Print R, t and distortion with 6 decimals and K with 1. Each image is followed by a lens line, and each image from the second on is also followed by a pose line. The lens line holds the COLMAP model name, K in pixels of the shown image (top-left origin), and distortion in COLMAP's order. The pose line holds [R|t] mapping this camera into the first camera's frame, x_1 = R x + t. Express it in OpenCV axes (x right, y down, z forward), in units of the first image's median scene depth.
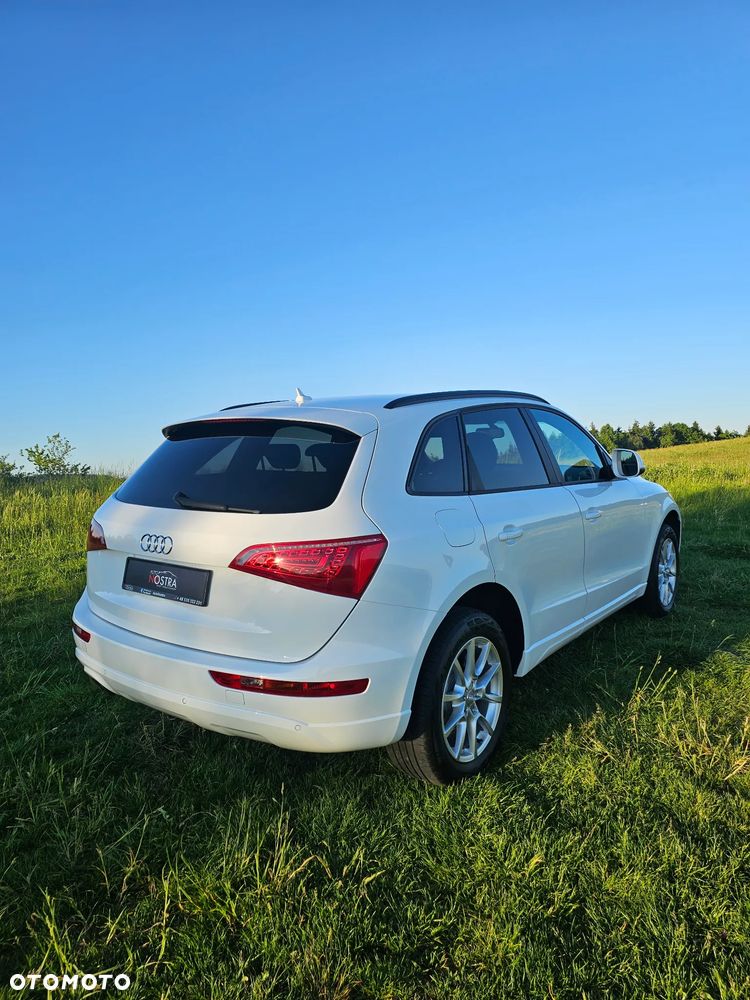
lens RADIAL K [[681.3, 0, 377.7], [0, 681.3, 496.2], [0, 0, 1]] dist [0.043216, -0.037888]
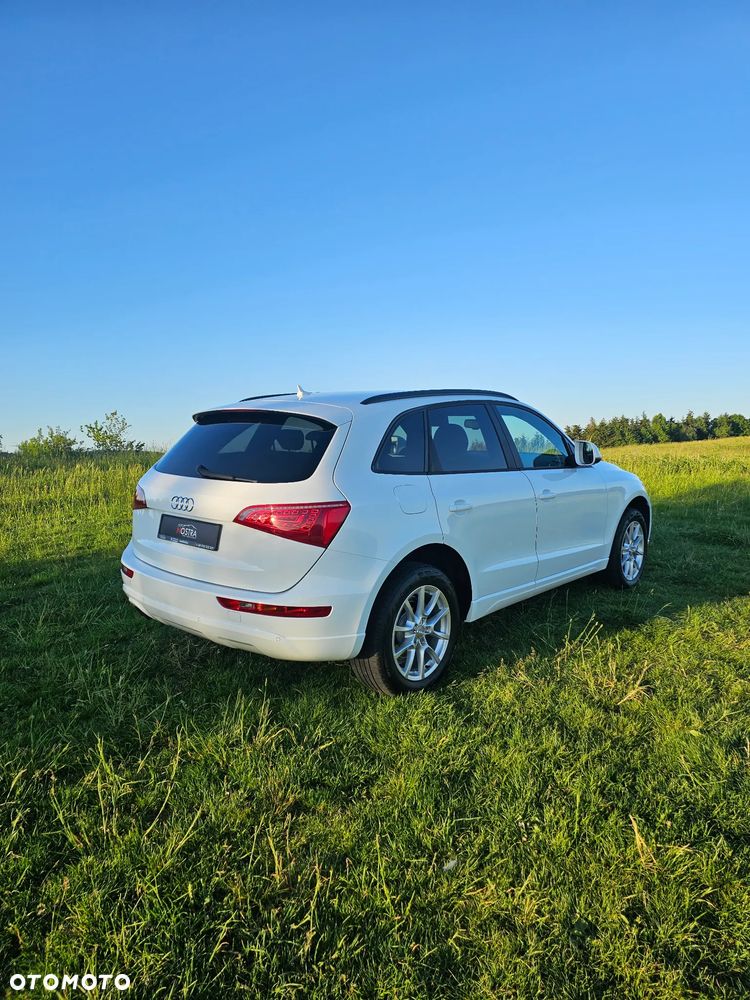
lens RADIAL K [[682.1, 0, 375.0], [0, 682.1, 500.0], [0, 0, 1]] dist [0.035957, -0.038580]
pose [[0.996900, 0.032332, -0.071723, 0.138169], [-0.030229, 0.999086, 0.030213, 0.010799], [0.072635, -0.027952, 0.996967, -0.282857]]
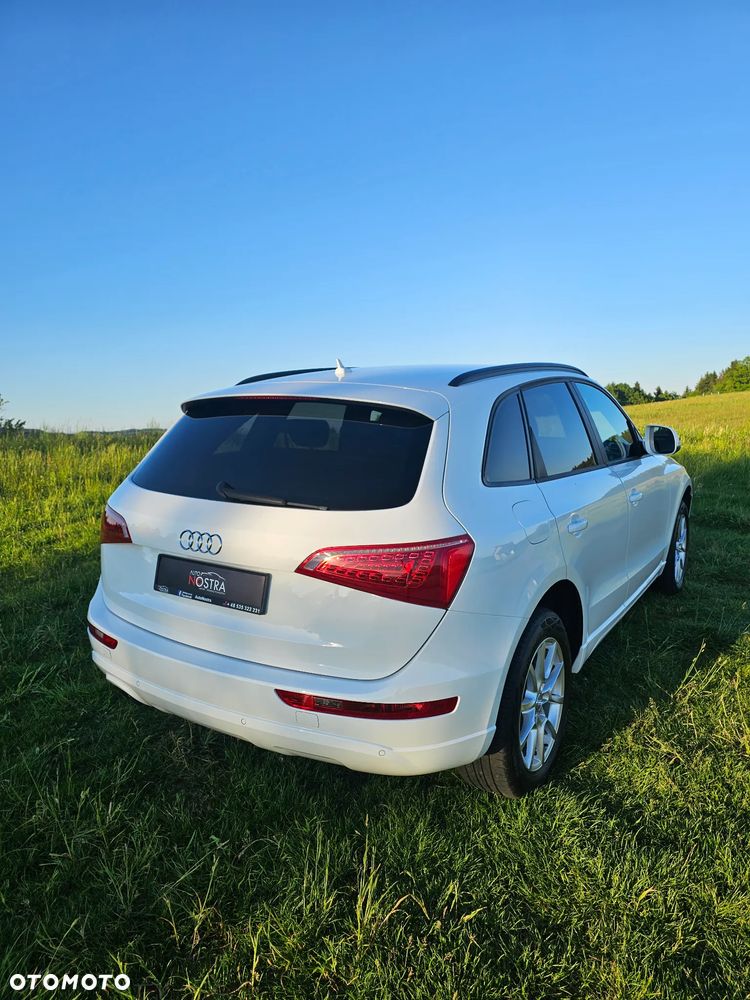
lens RADIAL K [[682.1, 0, 375.0], [0, 682.1, 500.0], [0, 0, 1]] dist [0.035957, -0.038580]
pose [[0.997032, -0.000917, 0.076978, -0.161880], [-0.004341, 0.997668, 0.068112, -0.043062], [-0.076861, -0.068244, 0.994704, 0.112434]]
